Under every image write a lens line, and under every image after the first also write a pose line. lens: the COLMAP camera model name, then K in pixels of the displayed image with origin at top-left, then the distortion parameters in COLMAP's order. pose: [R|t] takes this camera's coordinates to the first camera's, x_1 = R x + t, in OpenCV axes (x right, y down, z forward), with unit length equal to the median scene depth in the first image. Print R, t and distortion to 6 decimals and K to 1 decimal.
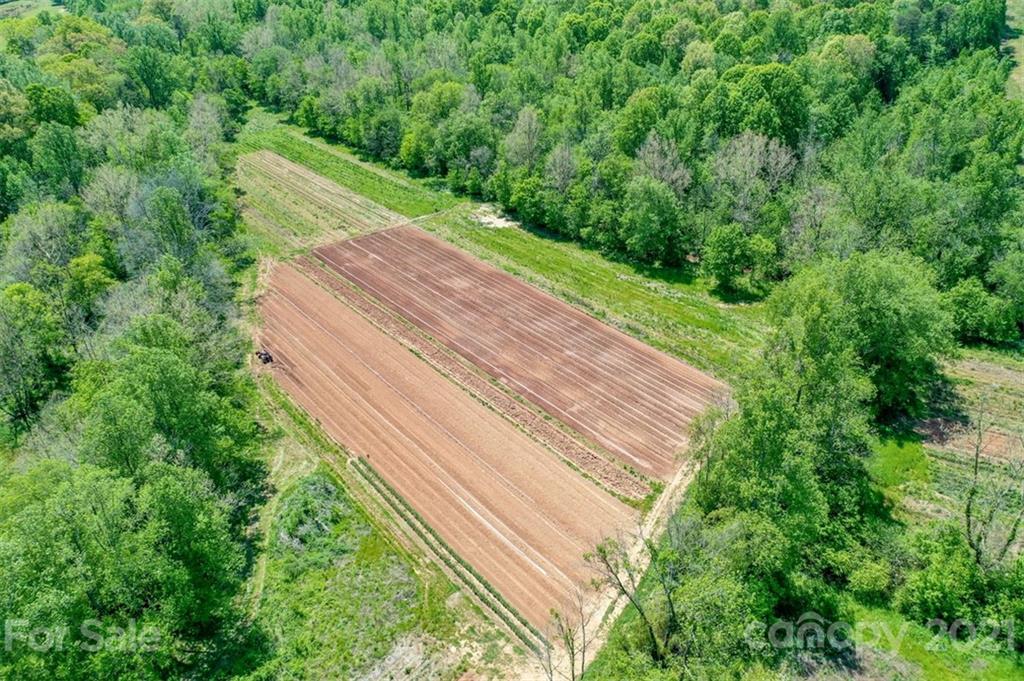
lens RADIAL K [[818.5, 0, 512.8], [0, 818.5, 342.3], [0, 0, 1]] dist [0.001562, 0.001568]
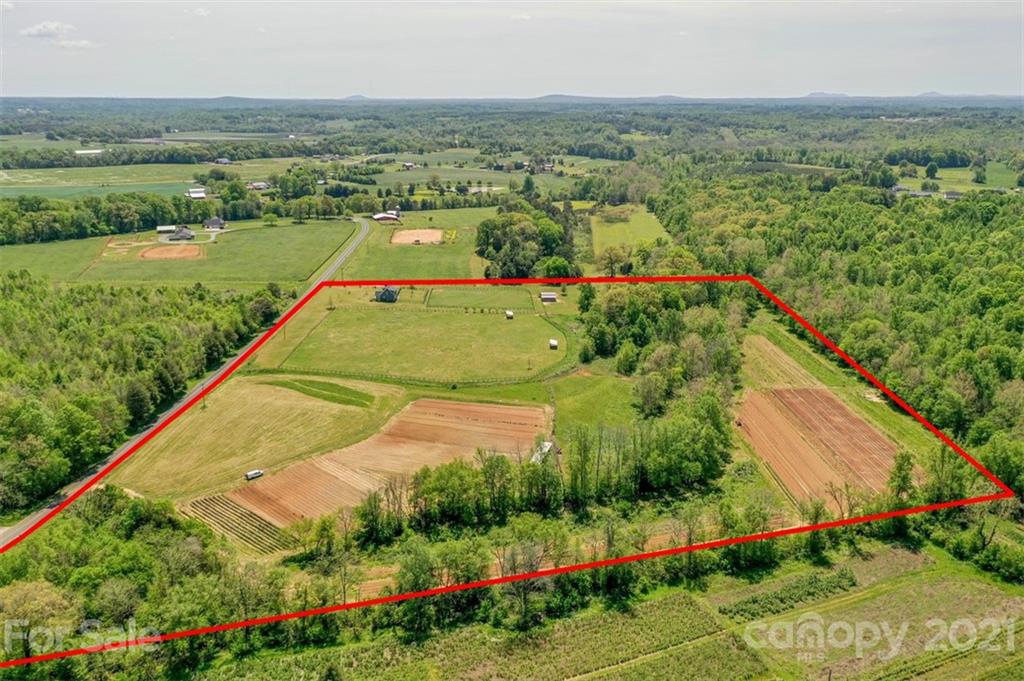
lens RADIAL K [[818.5, 0, 510.7], [0, 818.5, 341.7], [0, 0, 1]] dist [0.001562, 0.001568]
pose [[0.819483, 0.192713, -0.539731, 0.270794], [-0.297378, 0.948048, -0.113010, 0.178663], [0.489912, 0.253114, 0.834218, -0.945371]]
